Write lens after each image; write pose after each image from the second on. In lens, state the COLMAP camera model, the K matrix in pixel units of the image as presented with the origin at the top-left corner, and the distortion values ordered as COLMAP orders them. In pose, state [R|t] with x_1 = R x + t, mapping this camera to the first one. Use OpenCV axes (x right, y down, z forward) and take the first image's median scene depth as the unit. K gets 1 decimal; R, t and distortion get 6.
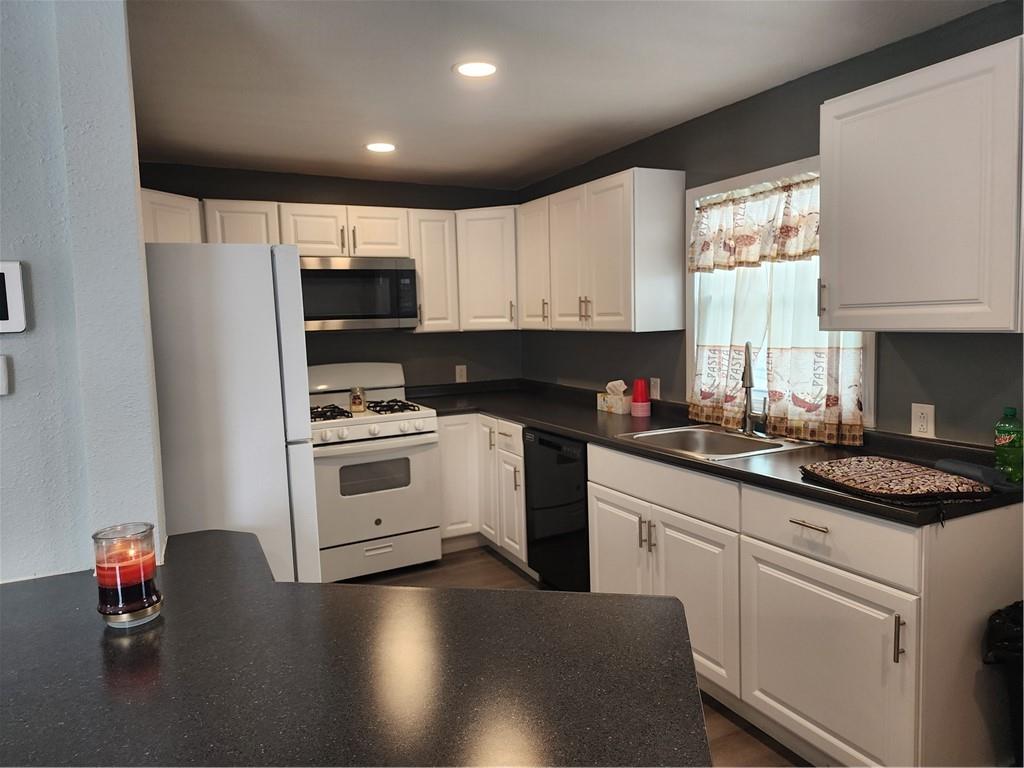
lens RADIAL K [[686.6, 0, 512.0], [0, 686.6, 384.0], [0, 0, 1]] dist [0.075979, -0.074225]
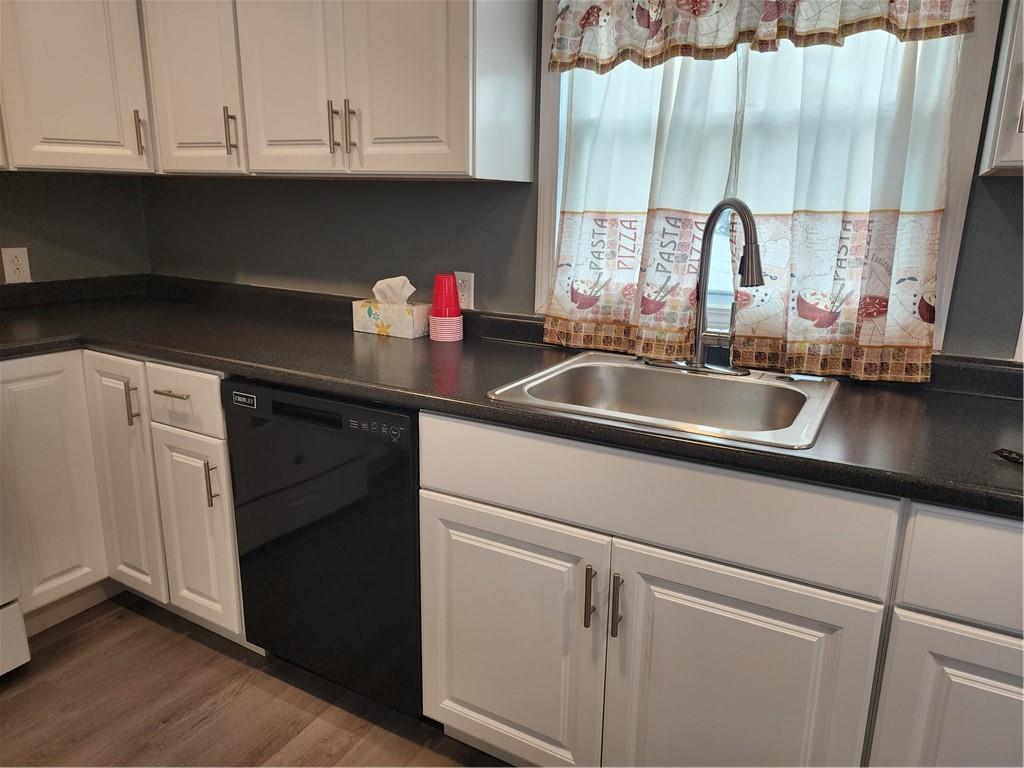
lens RADIAL K [[686.6, 0, 512.0], [0, 686.6, 384.0], [0, 0, 1]] dist [0.075979, -0.074225]
pose [[0.832313, -0.098065, 0.545562, -0.089381], [0.014903, 0.987829, 0.154826, -0.005152], [-0.554105, -0.120733, 0.823645, 0.557911]]
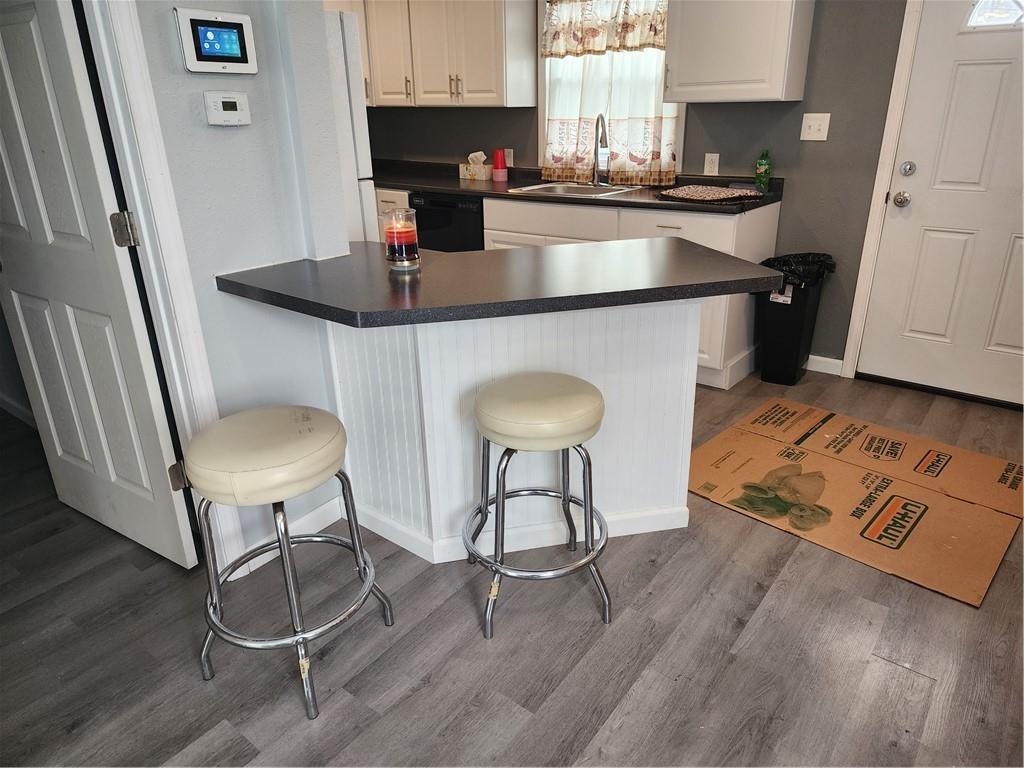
lens RADIAL K [[695.0, 0, 521.1], [0, 695.0, 380.6], [0, 0, 1]] dist [0.065954, -0.076927]
pose [[0.900267, -0.140795, 0.411941, -0.399285], [0.028303, 0.963184, 0.267349, 0.064740], [-0.434416, -0.229026, 0.871108, -0.242151]]
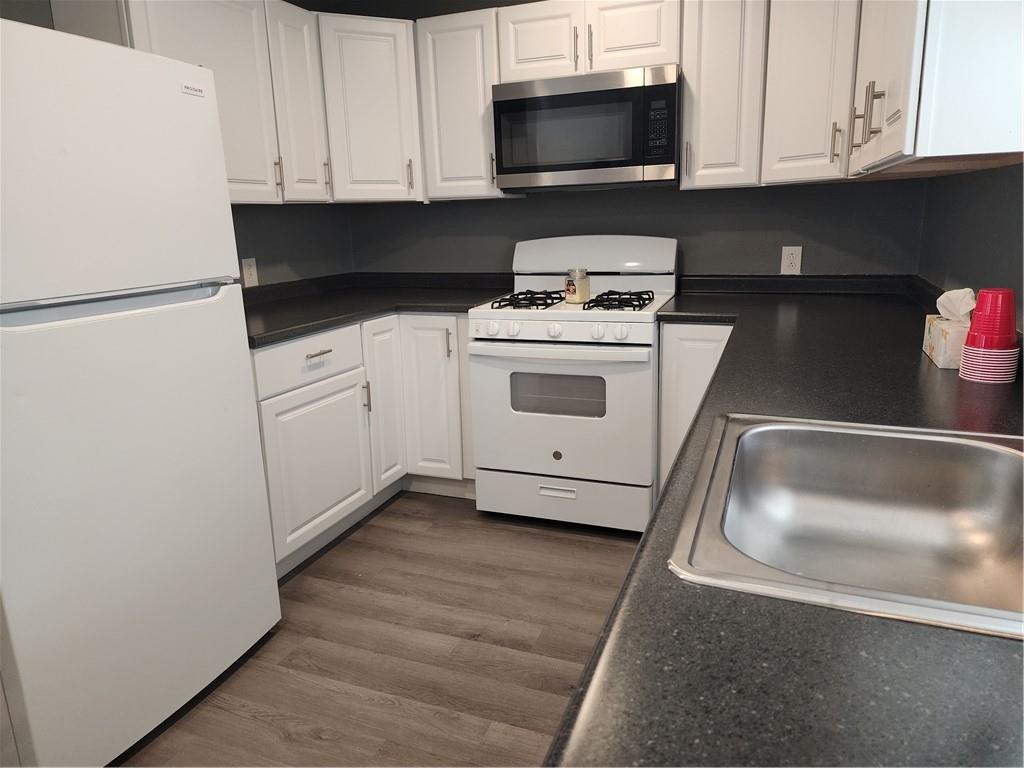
lens RADIAL K [[686.6, 0, 512.0], [0, 686.6, 384.0], [0, 0, 1]] dist [0.075979, -0.074225]
pose [[0.659041, 0.187242, -0.728427, 0.348806], [-0.067294, 0.979310, 0.190848, -0.012788], [0.749090, -0.076758, 0.658006, 0.587662]]
